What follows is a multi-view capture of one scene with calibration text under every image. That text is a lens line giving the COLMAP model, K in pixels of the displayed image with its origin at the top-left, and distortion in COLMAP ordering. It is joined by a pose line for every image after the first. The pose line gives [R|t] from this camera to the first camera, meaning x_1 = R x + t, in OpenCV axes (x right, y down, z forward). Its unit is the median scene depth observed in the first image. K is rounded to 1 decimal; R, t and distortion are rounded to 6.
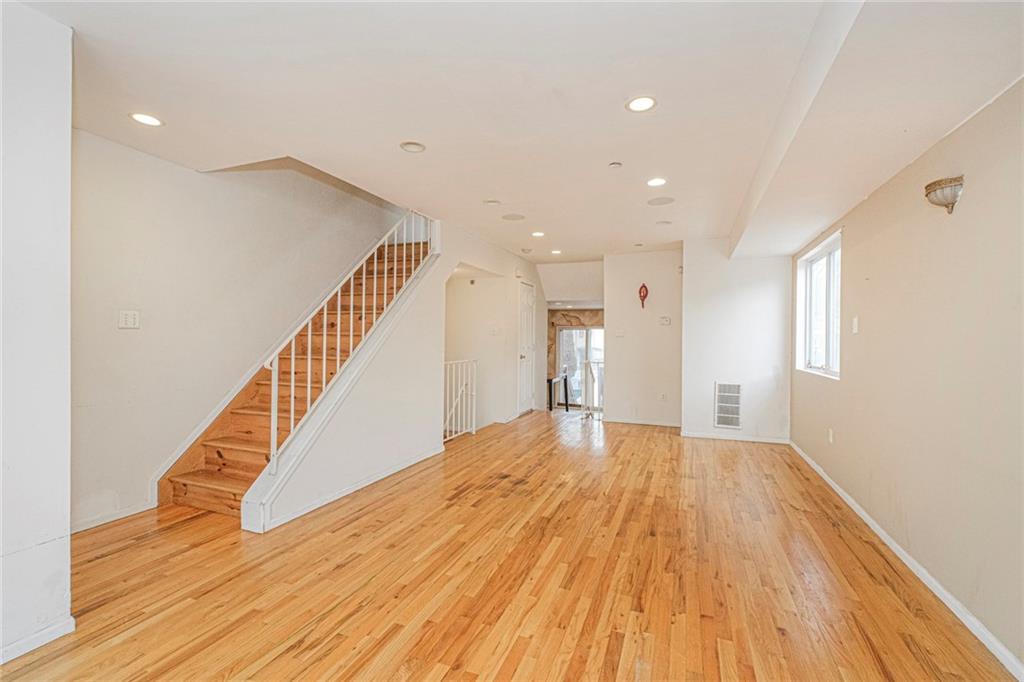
lens RADIAL K [[441.3, 0, 512.9], [0, 441.3, 336.2], [0, 0, 1]] dist [0.004639, 0.000156]
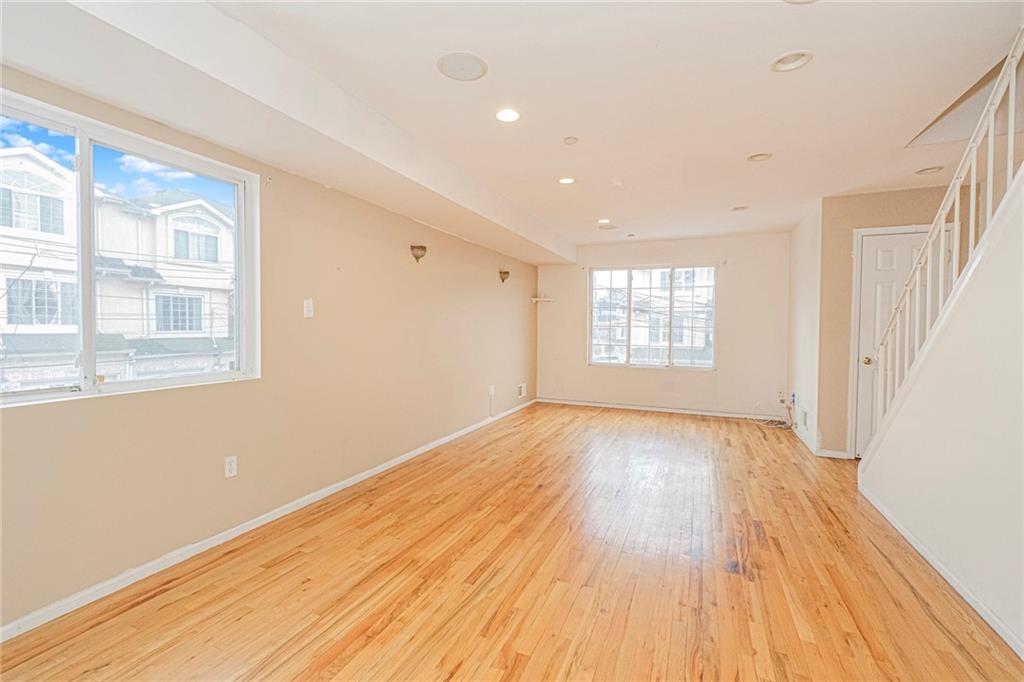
lens RADIAL K [[441.3, 0, 511.6], [0, 441.3, 338.0], [0, 0, 1]] dist [0.004639, 0.000156]
pose [[-0.999476, -0.017868, 0.027004, 0.318111], [-0.017145, 0.999495, 0.026765, 0.004958], [-0.027469, 0.026288, -0.999277, 1.902281]]
